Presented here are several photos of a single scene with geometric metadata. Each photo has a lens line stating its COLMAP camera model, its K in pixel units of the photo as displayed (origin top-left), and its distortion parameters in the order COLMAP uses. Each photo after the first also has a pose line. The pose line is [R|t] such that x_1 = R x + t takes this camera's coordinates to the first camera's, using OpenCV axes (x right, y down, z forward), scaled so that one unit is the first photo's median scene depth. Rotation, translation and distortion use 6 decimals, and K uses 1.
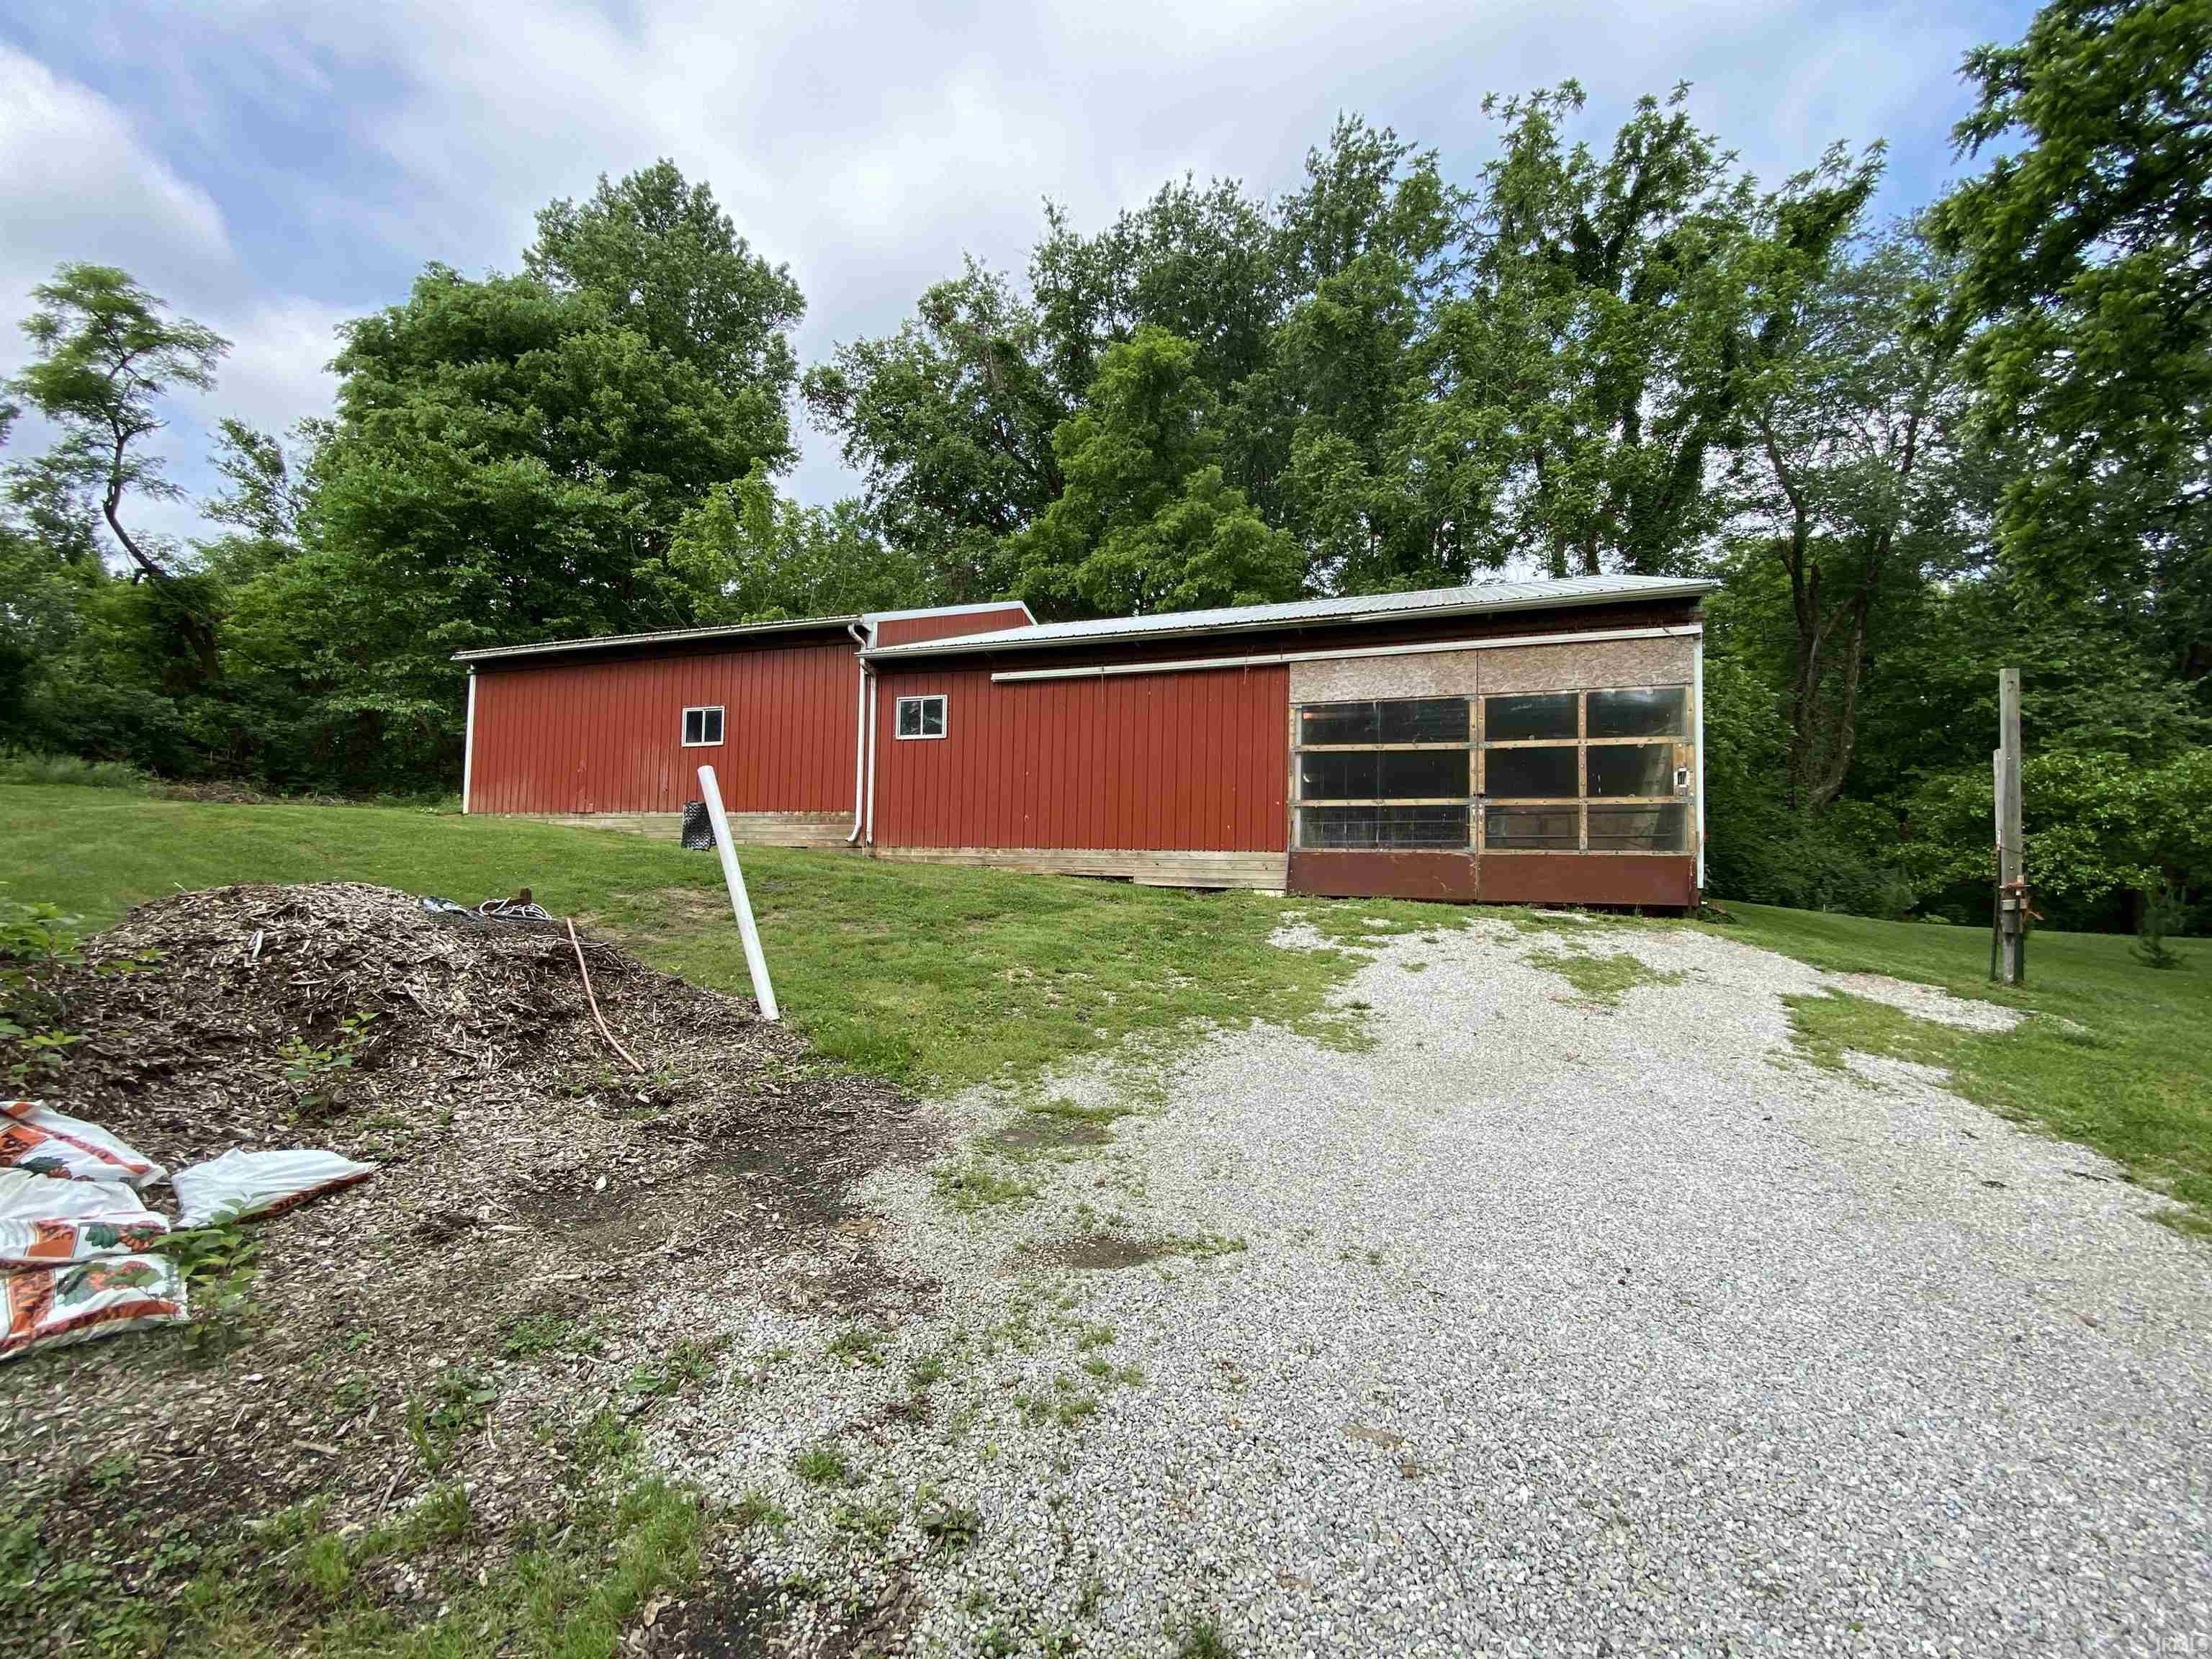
lens RADIAL K [[893.0, 0, 1102.8], [0, 893.0, 830.3], [0, 0, 1]] dist [-0.000622, -0.000169]
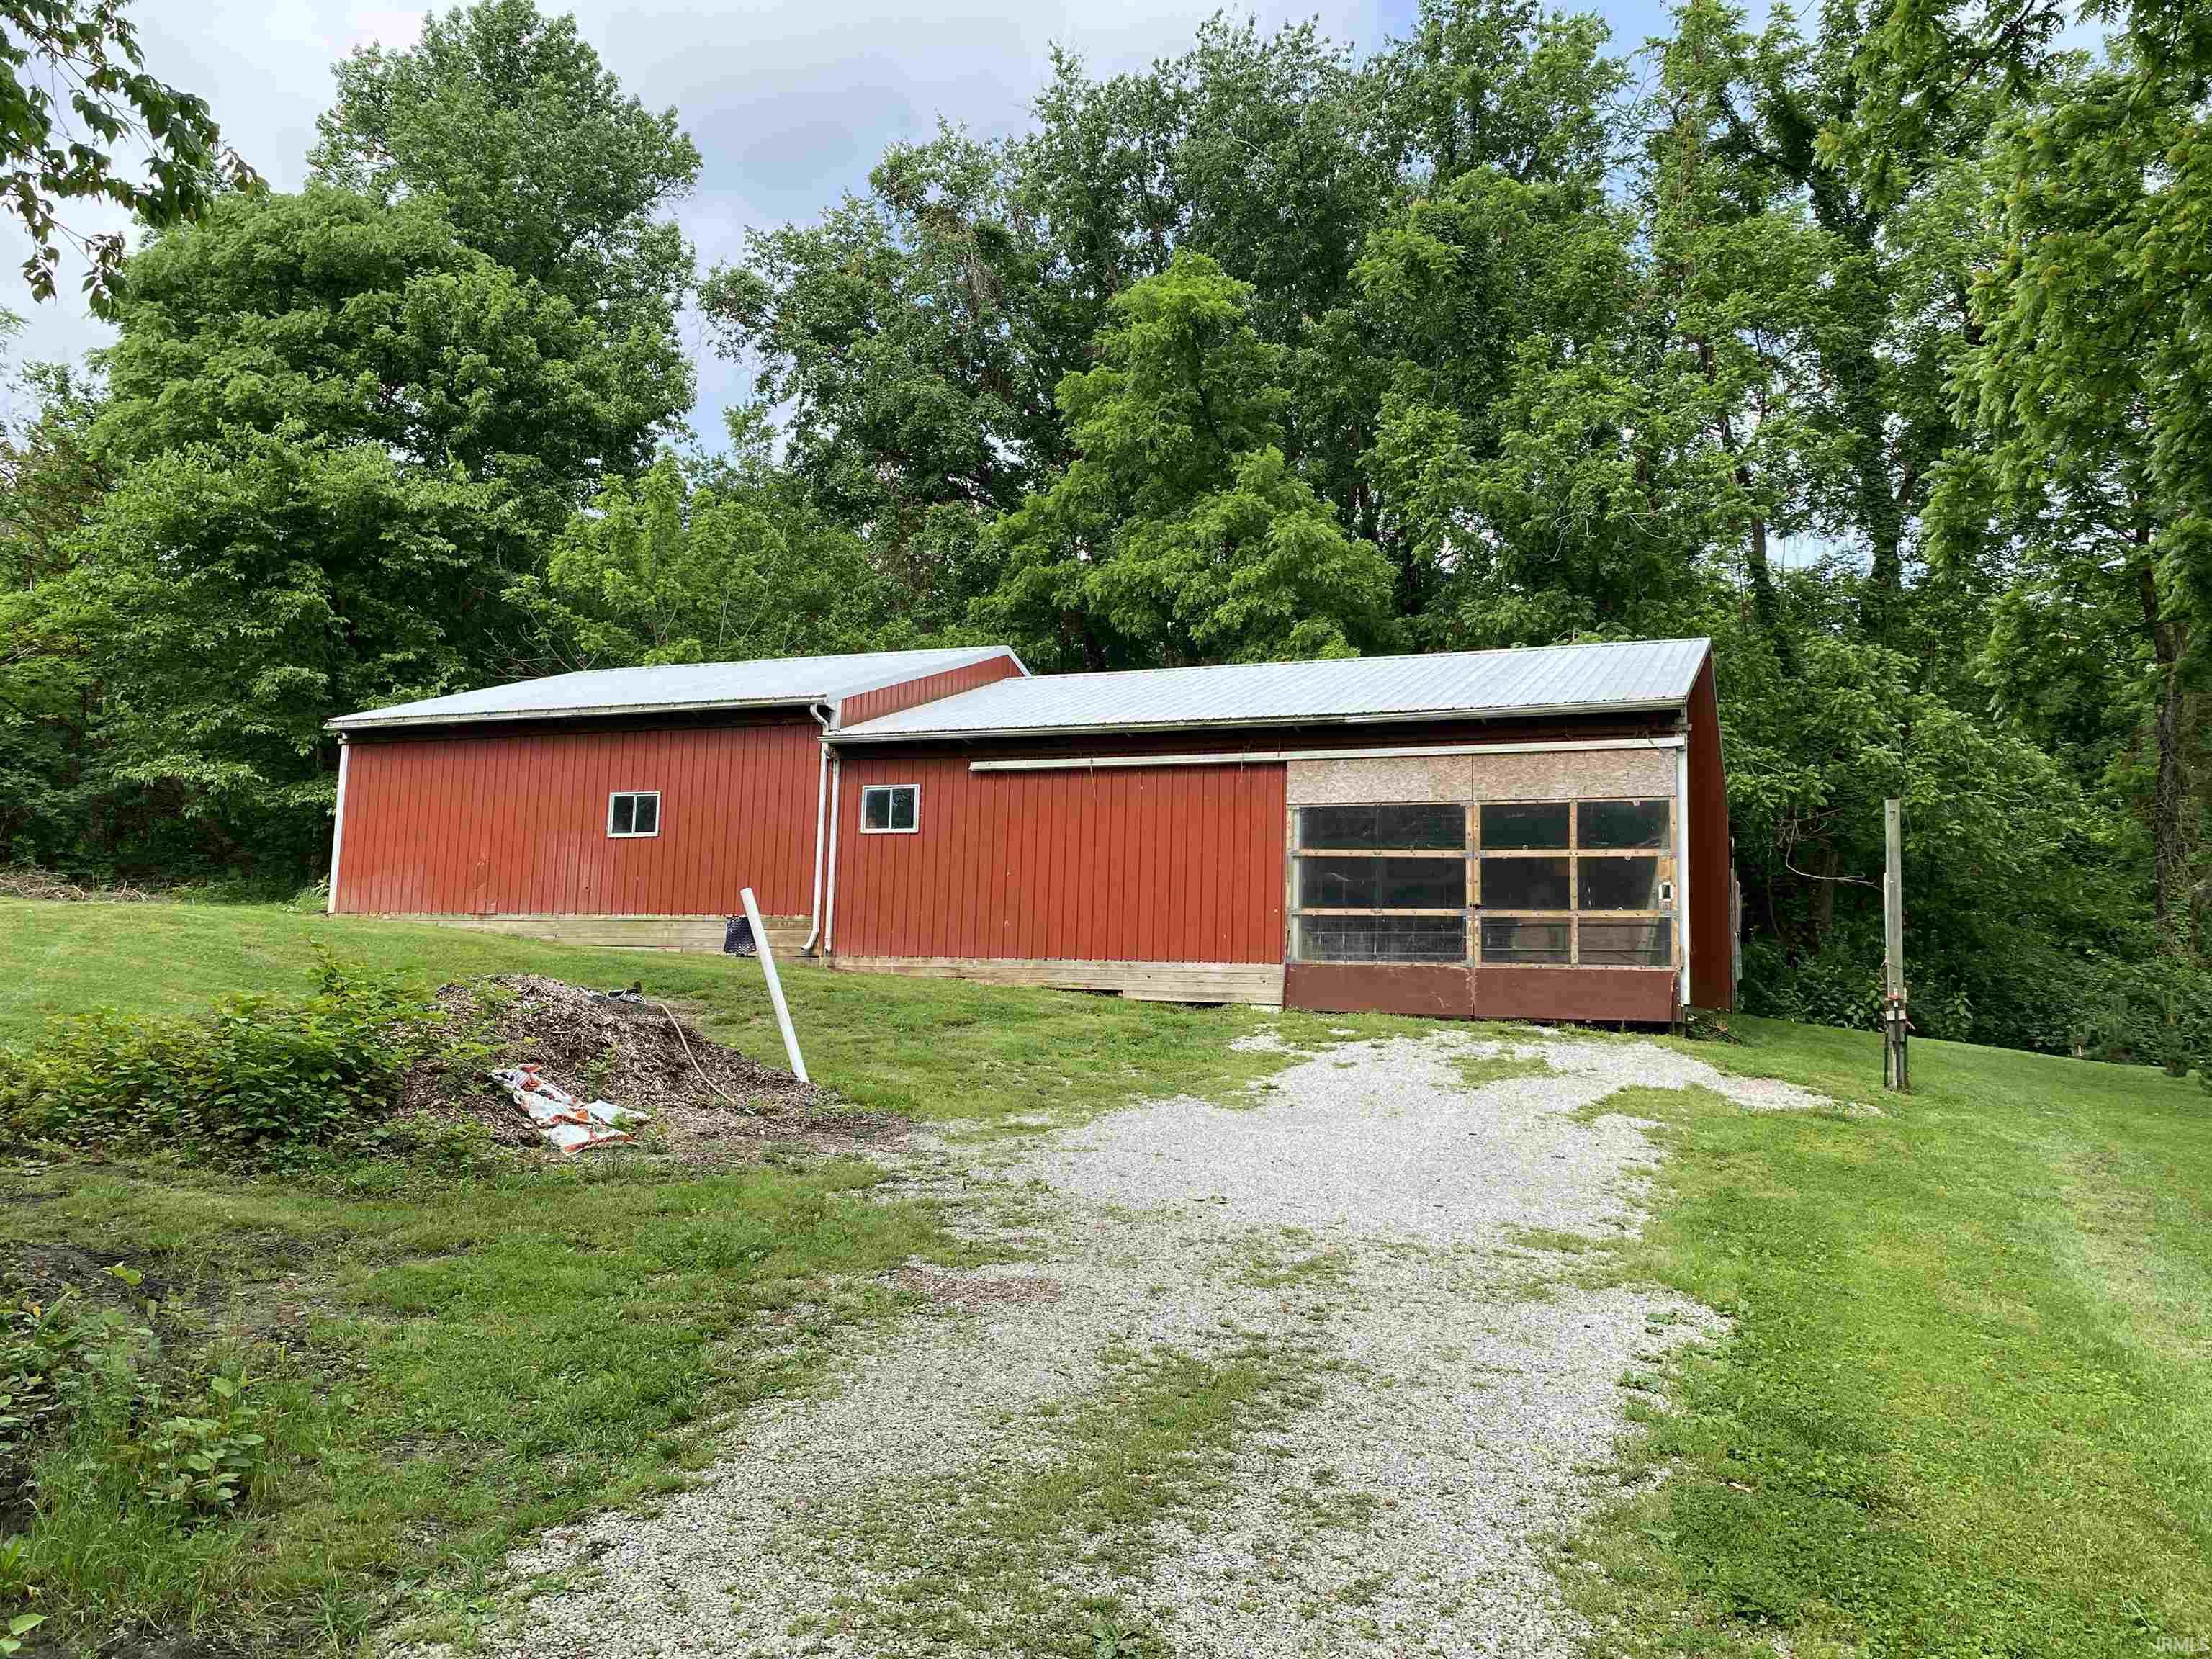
lens RADIAL K [[1687.6, 0, 1100.7], [0, 1687.6, 823.4], [0, 0, 1]] dist [0.049038, 0.000817]
pose [[0.999101, 0.004369, -0.042178, 0.070607], [-0.007060, 0.997933, -0.063870, -0.006539], [0.041812, 0.064110, 0.997067, -0.617606]]
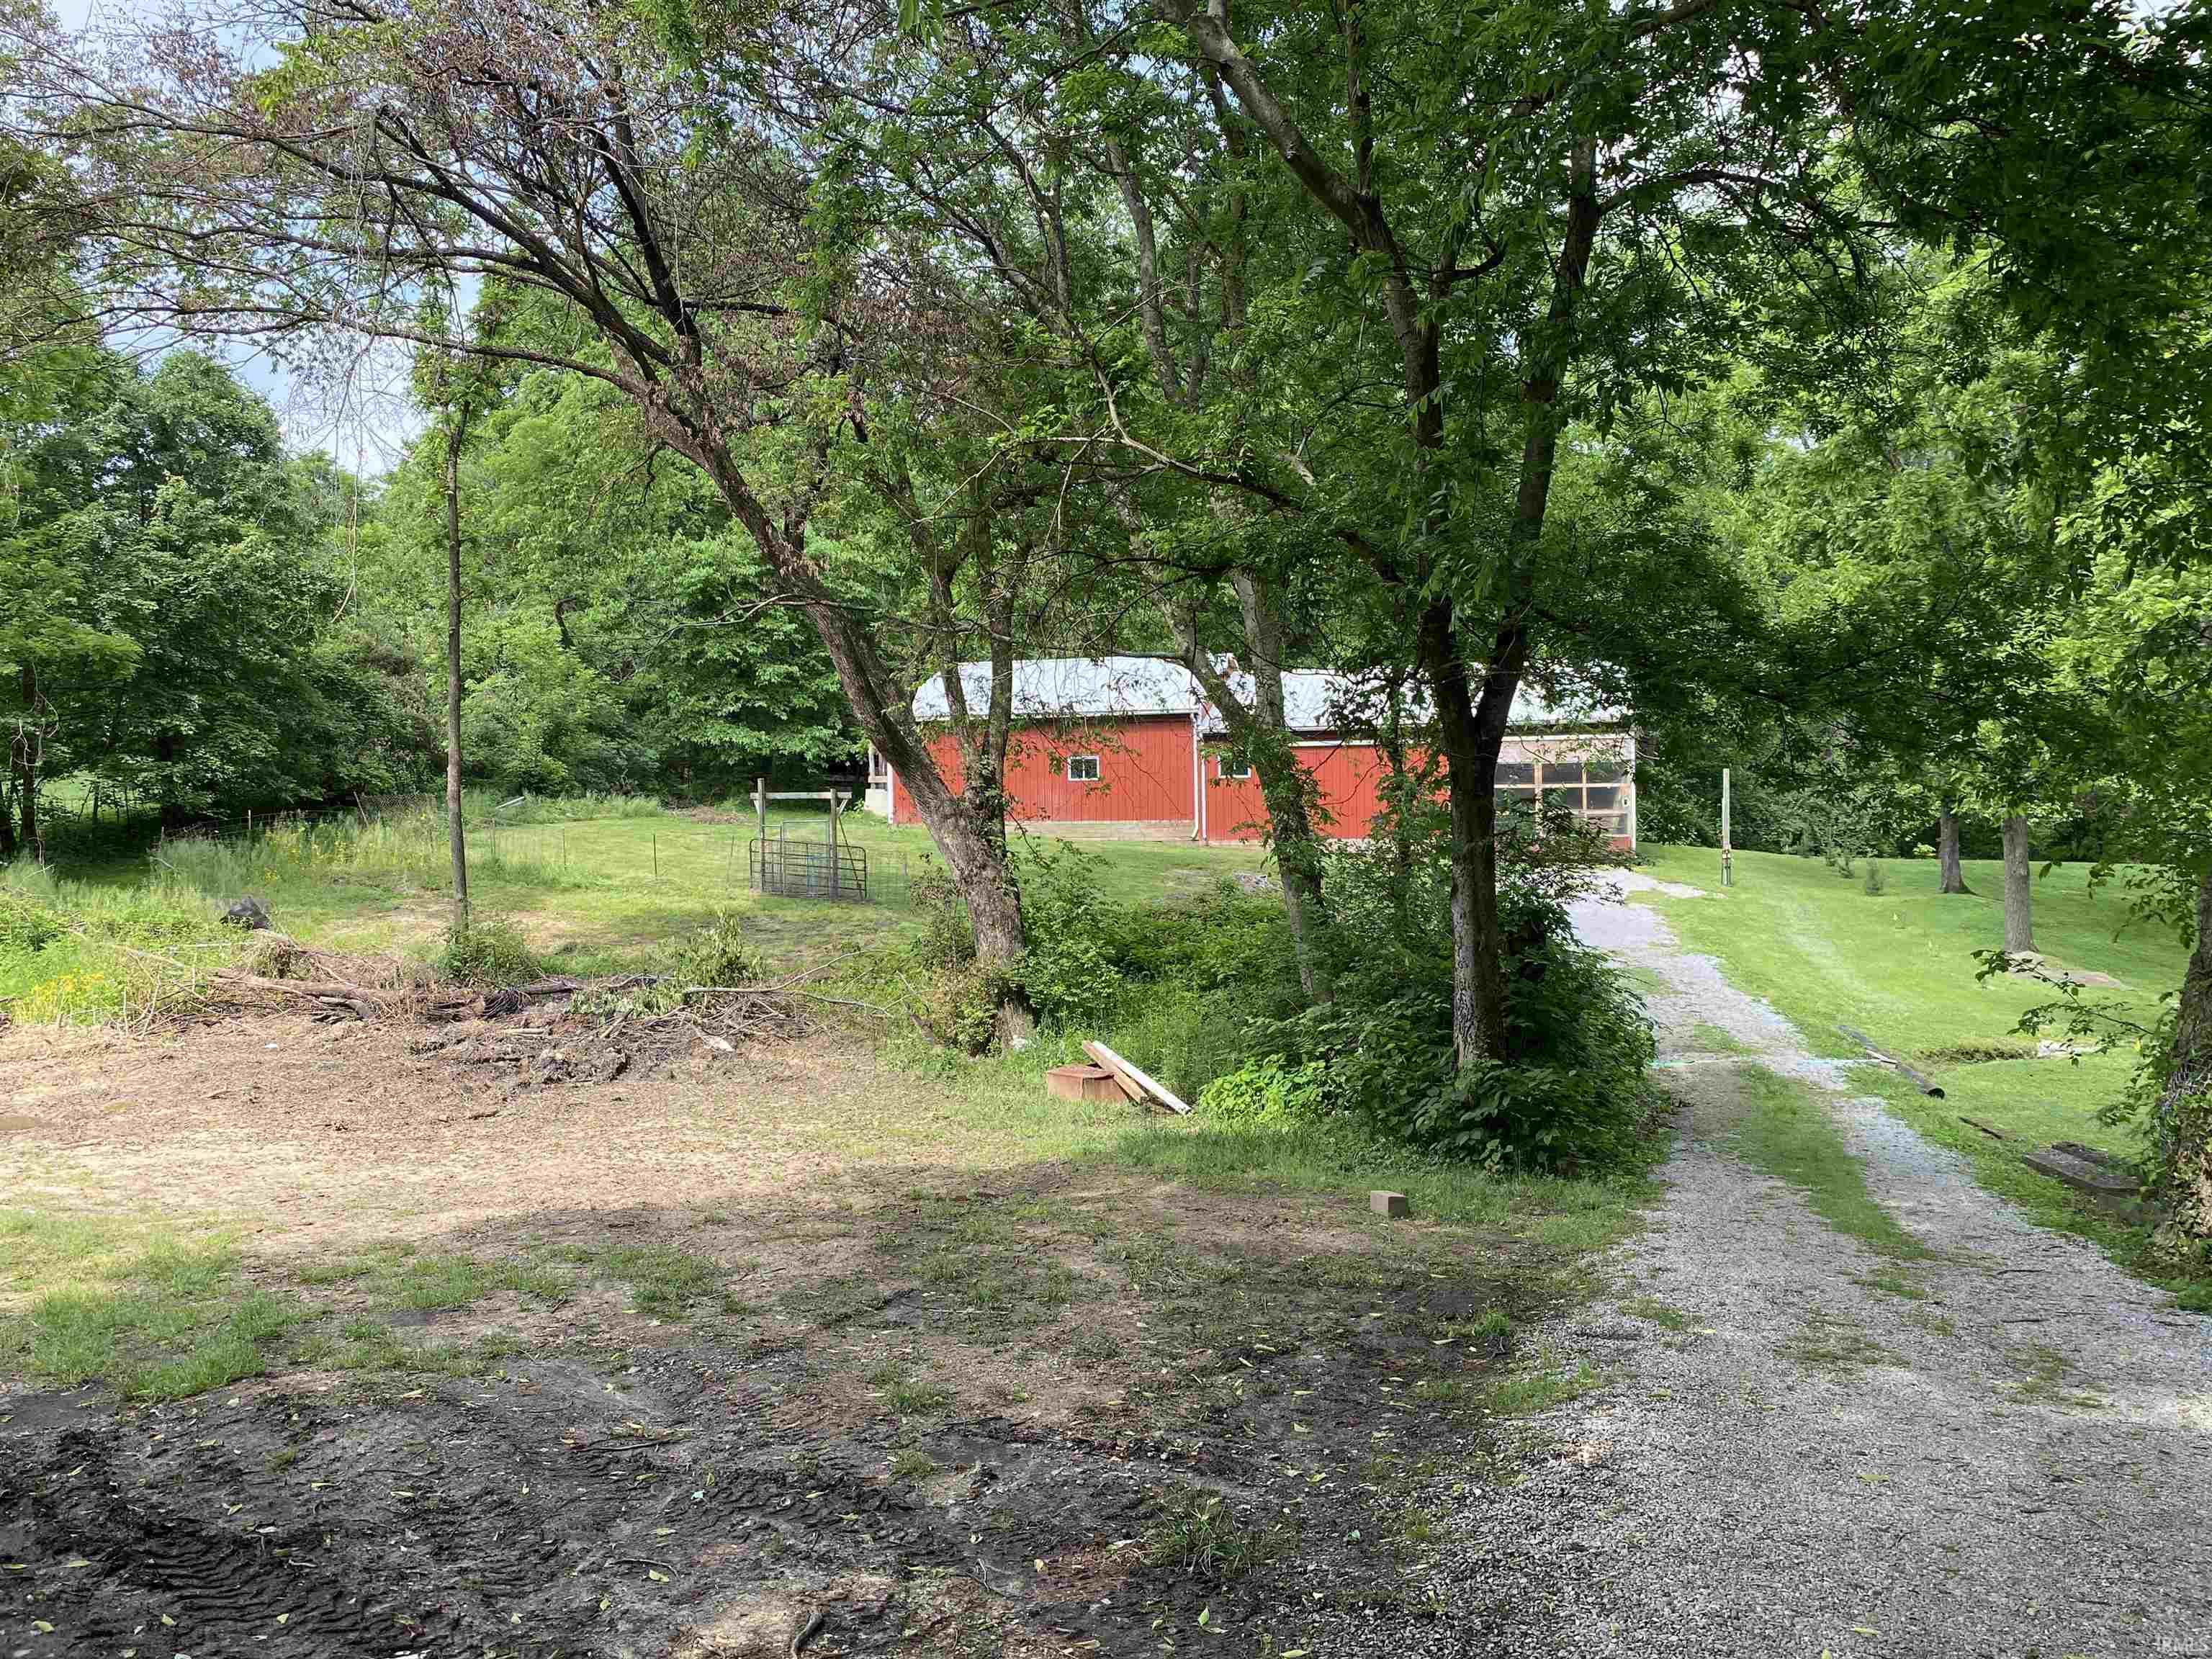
lens RADIAL K [[1687.6, 0, 1115.5], [0, 1687.6, 830.6], [0, 0, 1]] dist [0.049038, 0.000817]
pose [[0.988537, -0.040329, 0.145491, -0.860629], [0.029476, 0.996673, 0.075992, -0.240183], [-0.148071, -0.070833, 0.986437, -2.090160]]
